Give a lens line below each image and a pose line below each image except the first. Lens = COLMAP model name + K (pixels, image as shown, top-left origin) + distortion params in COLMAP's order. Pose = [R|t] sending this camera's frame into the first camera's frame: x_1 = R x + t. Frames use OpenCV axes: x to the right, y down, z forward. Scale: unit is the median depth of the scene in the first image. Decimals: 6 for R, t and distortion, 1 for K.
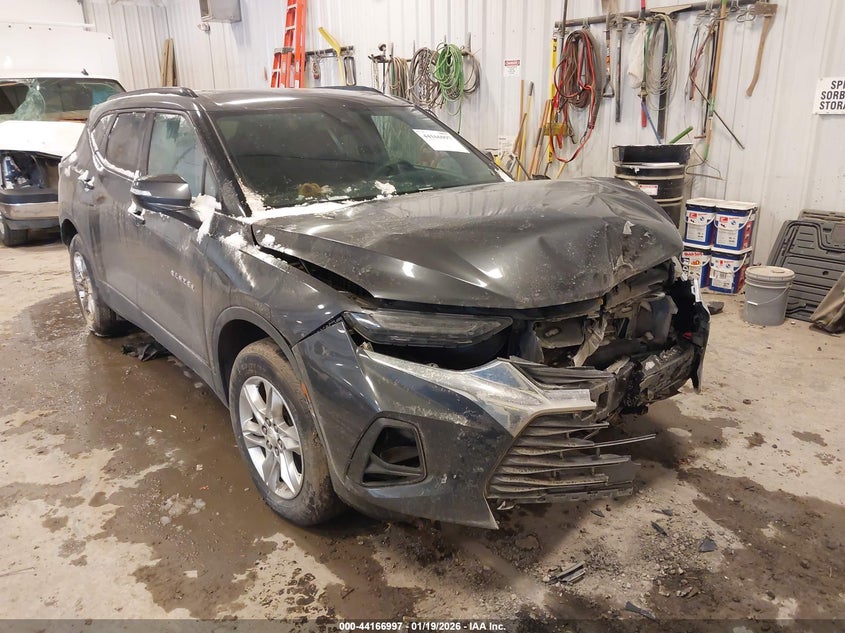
lens RADIAL K [[658.6, 0, 424.1], [0, 658.6, 315.1], [0, 0, 1]] dist [0.028111, -0.001770]
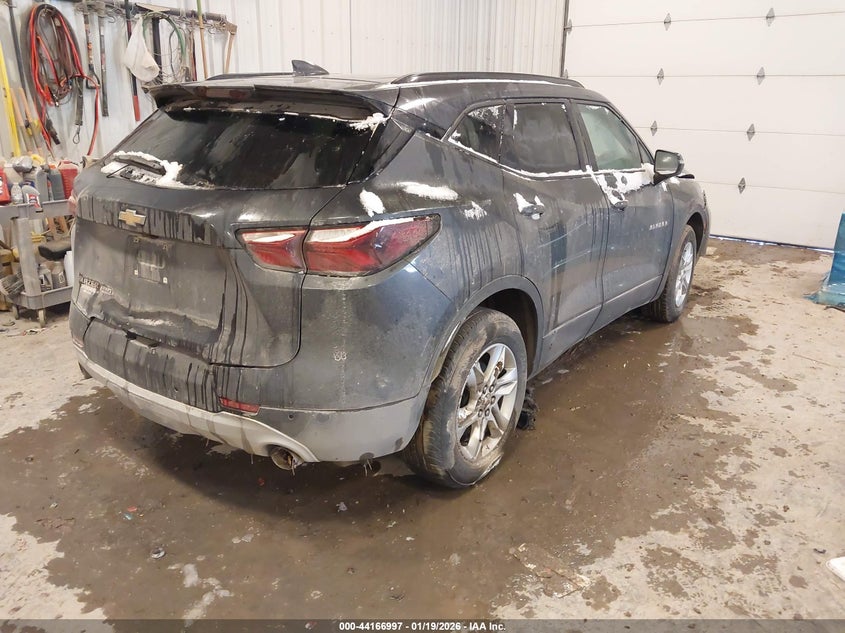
lens RADIAL K [[658.6, 0, 423.9], [0, 658.6, 314.6], [0, 0, 1]] dist [0.028111, -0.001770]
pose [[-0.269745, -0.278857, 0.921670, -1.671546], [0.280921, 0.892724, 0.352317, -0.549967], [-0.921043, 0.353953, -0.162471, 1.862674]]
